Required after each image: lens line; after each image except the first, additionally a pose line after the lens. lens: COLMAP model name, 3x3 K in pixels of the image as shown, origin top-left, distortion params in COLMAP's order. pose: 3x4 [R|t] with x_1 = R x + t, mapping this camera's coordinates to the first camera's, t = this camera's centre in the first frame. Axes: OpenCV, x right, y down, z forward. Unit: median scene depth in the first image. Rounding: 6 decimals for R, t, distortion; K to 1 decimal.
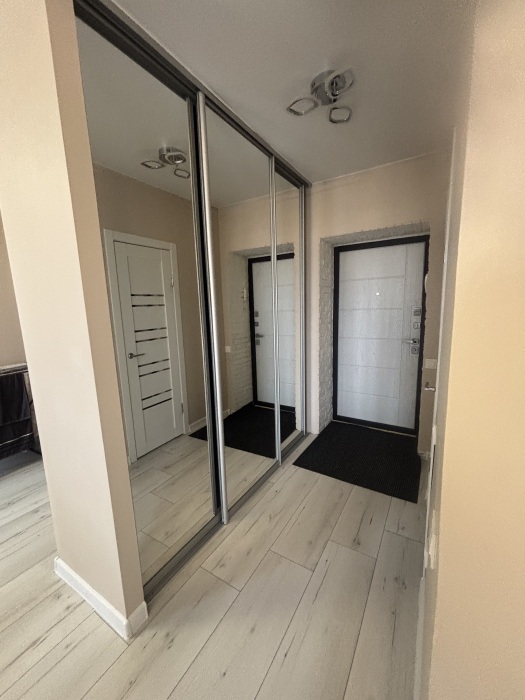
lens RADIAL K [[282.2, 0, 264.2], [0, 282.2, 351.1], [0, 0, 1]] dist [0.000627, 0.000135]
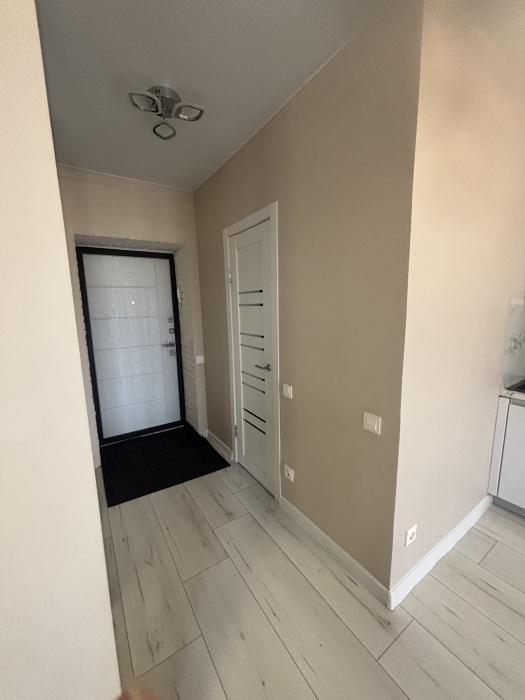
lens RADIAL K [[282.2, 0, 262.7], [0, 282.2, 349.3], [0, 0, 1]] dist [0.000627, 0.000135]
pose [[0.430429, -0.119474, 0.894682, -0.341419], [0.161049, 0.985462, 0.054117, -0.017956], [-0.888141, 0.120795, 0.443413, 0.170374]]
